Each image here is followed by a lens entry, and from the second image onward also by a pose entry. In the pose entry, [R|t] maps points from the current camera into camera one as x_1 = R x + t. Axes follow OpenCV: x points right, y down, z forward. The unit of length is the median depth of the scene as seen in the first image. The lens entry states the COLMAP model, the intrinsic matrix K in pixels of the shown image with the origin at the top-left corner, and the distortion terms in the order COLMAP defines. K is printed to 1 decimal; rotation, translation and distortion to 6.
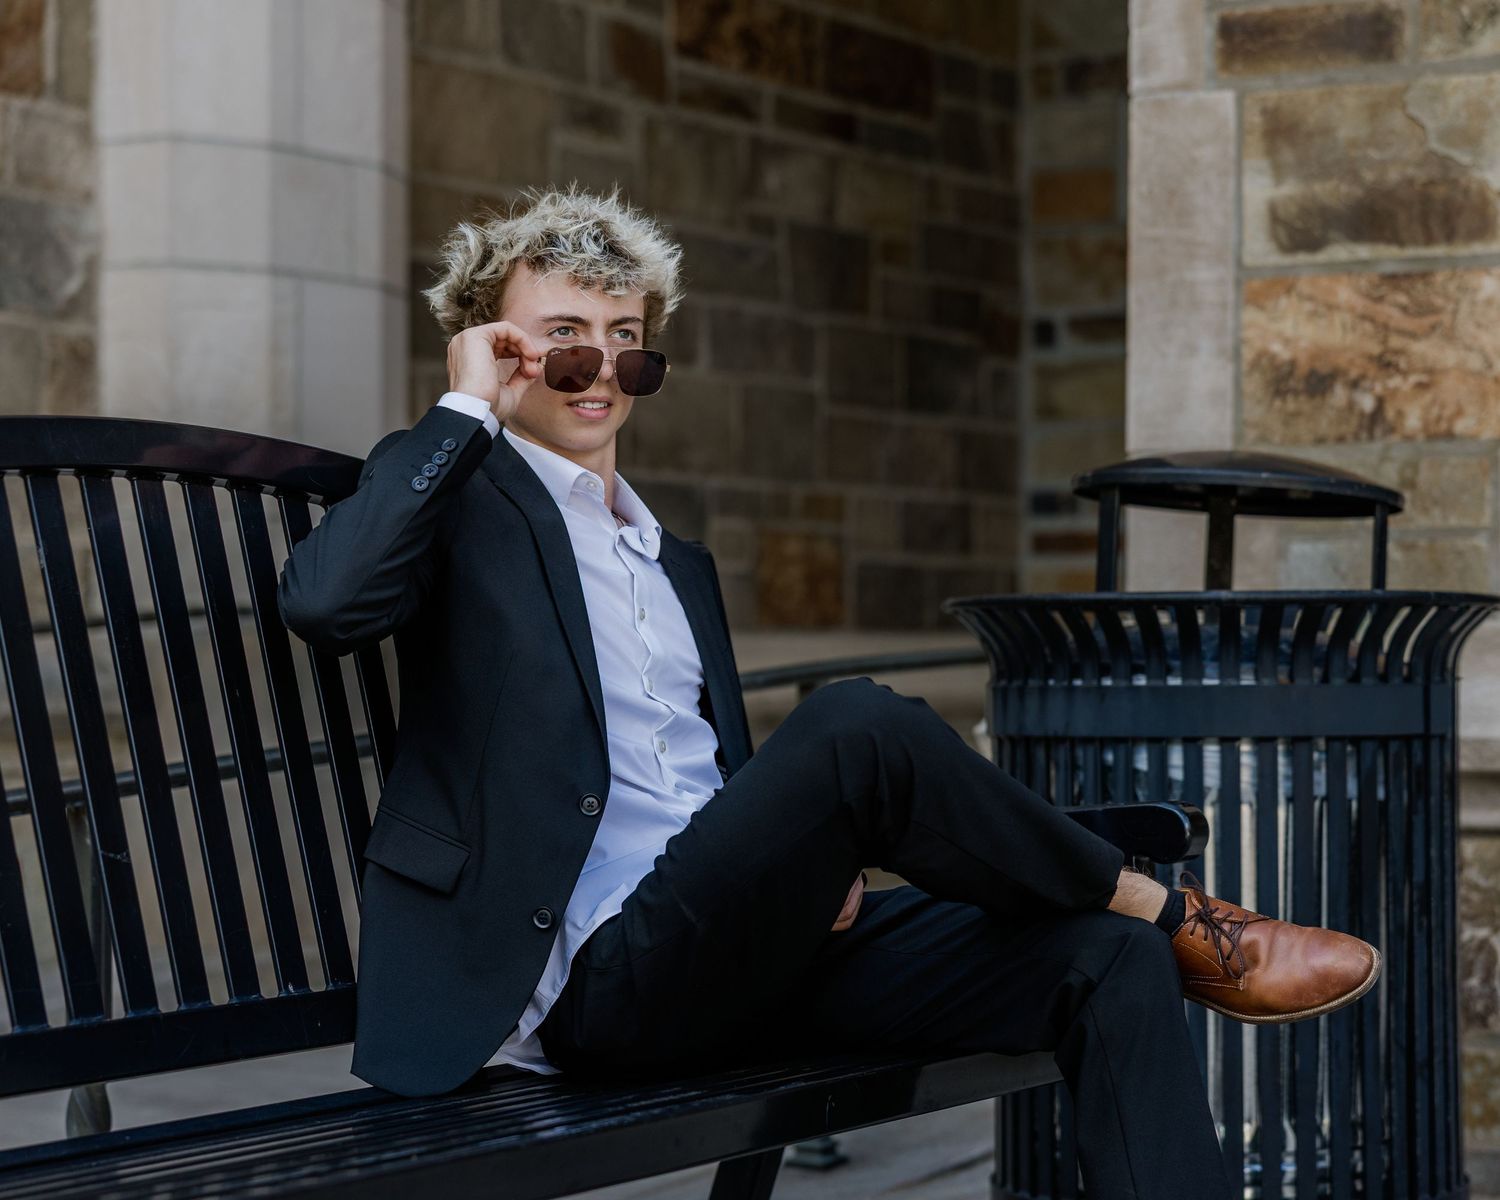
lens RADIAL K [[3491.4, 0, 820.7], [0, 3491.4, 664.2], [0, 0, 1]] dist [0.038202, 0.000000]
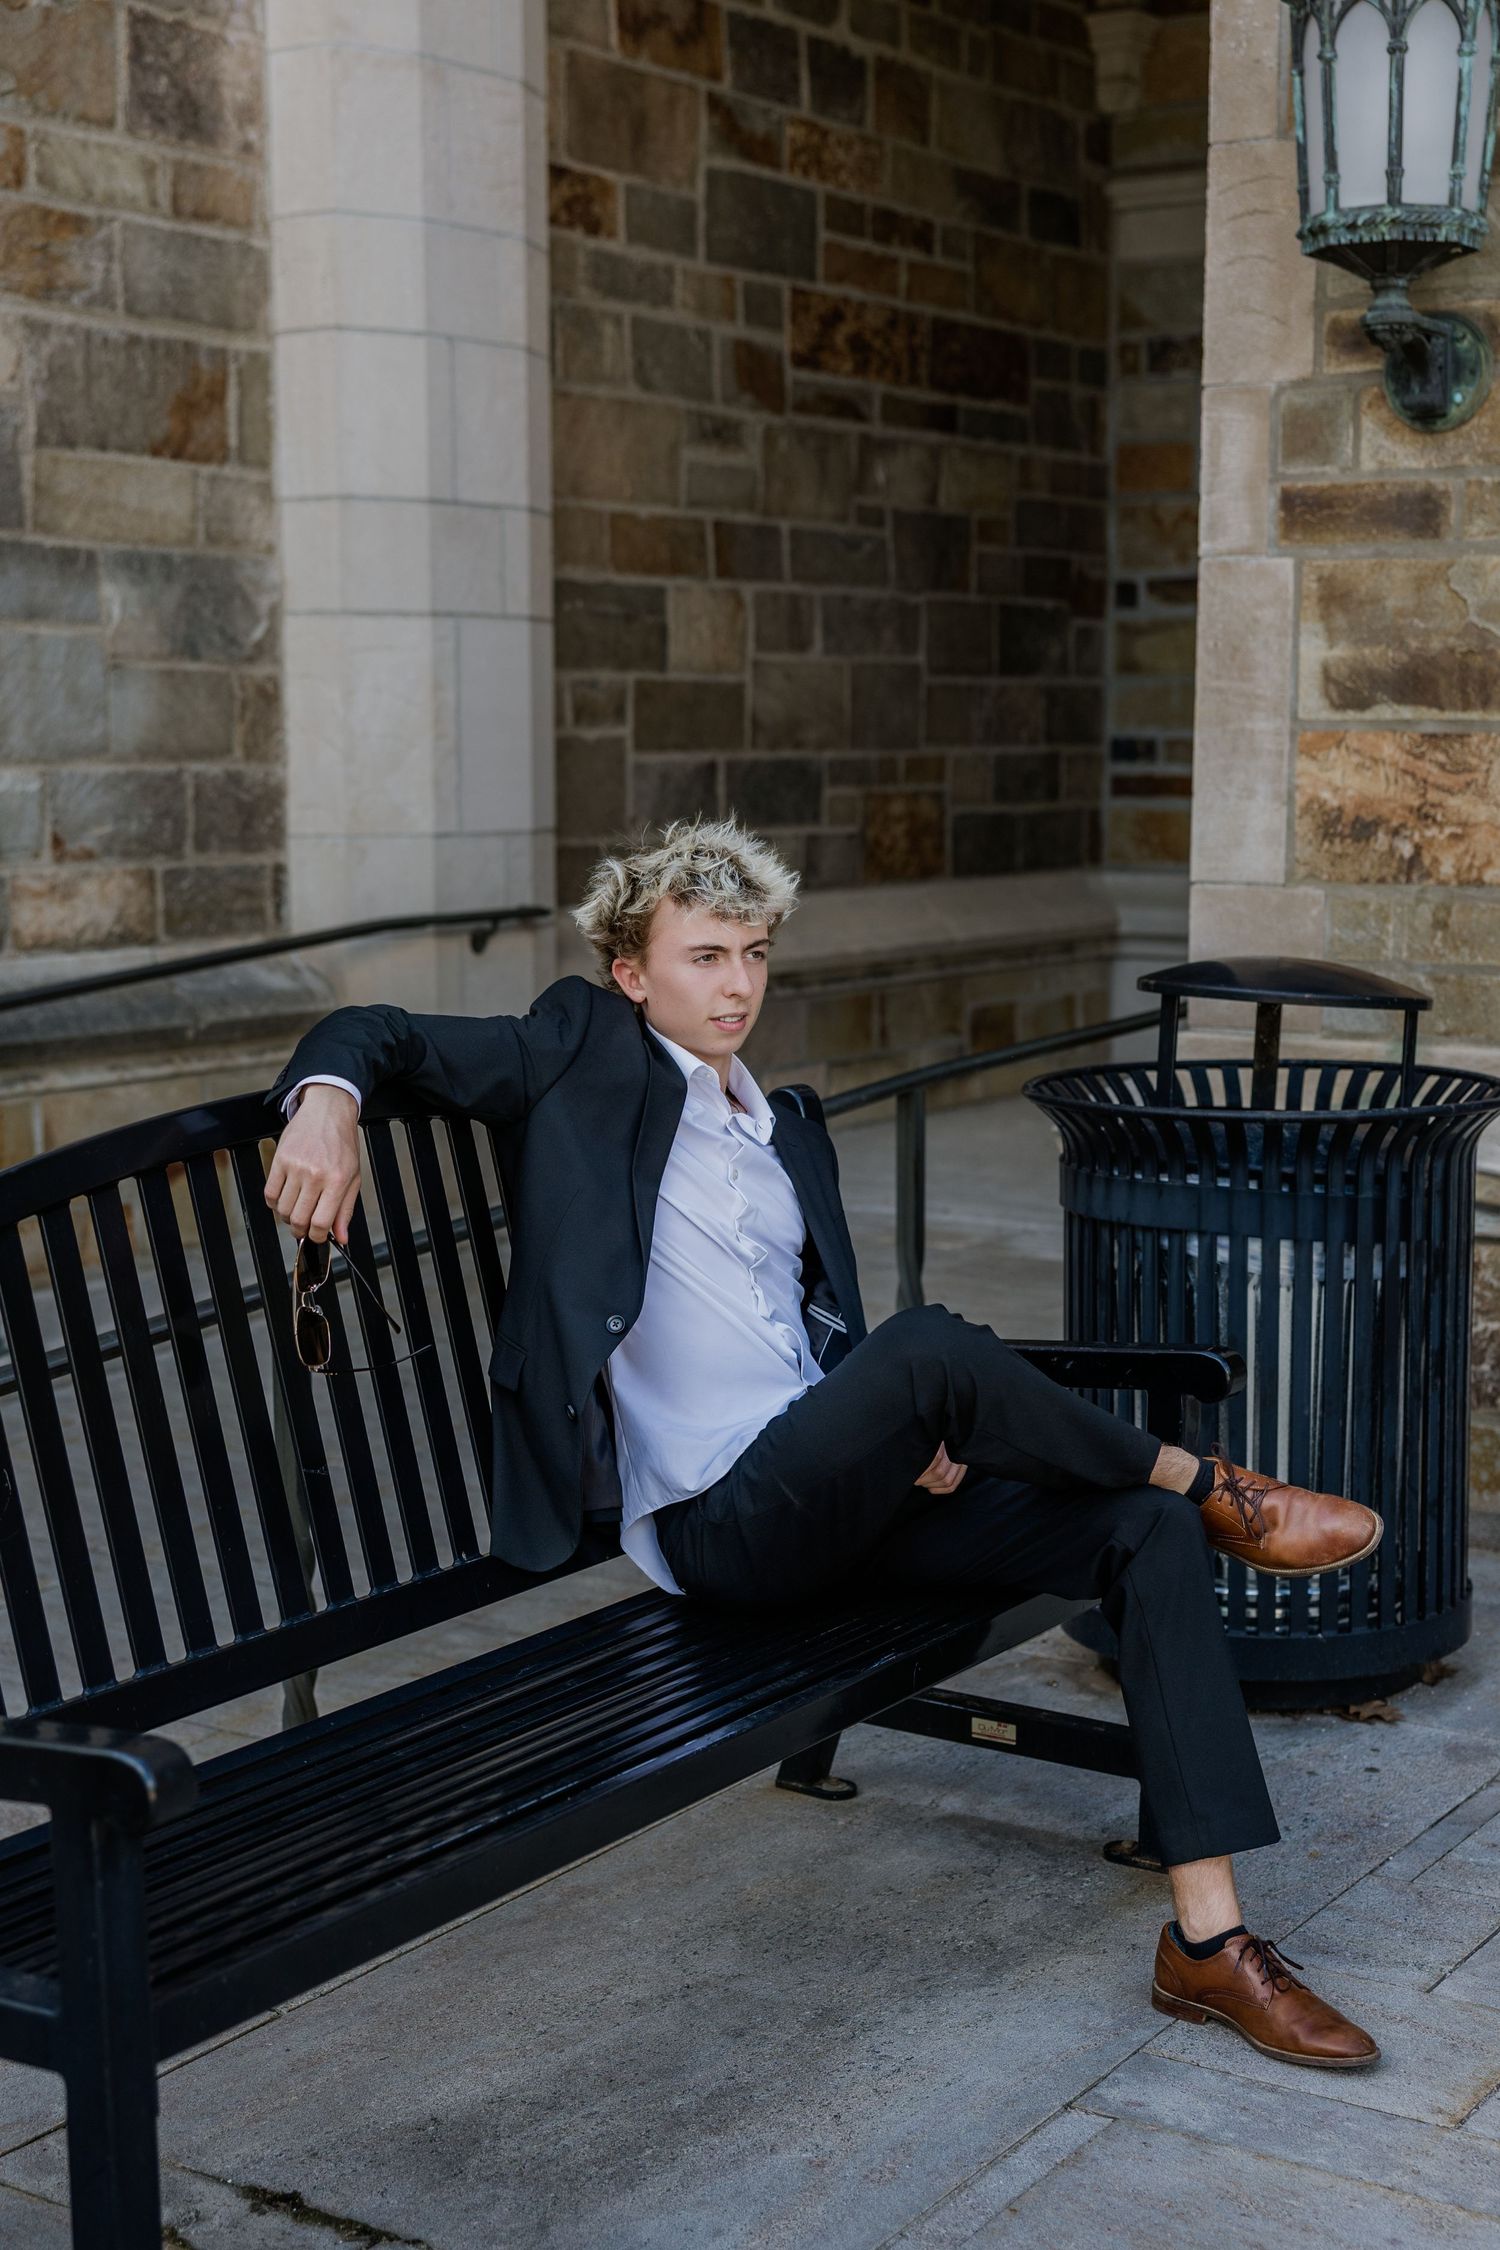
lens RADIAL K [[3105.6, 0, 748.1], [0, 3105.6, 1208.1], [0, 0, 1]] dist [0.043996, 0.000000]
pose [[0.998404, 0.004946, -0.056258, 0.002116], [0.003351, 0.989215, 0.146432, -0.105029], [0.056375, -0.146387, 0.987620, -0.015726]]
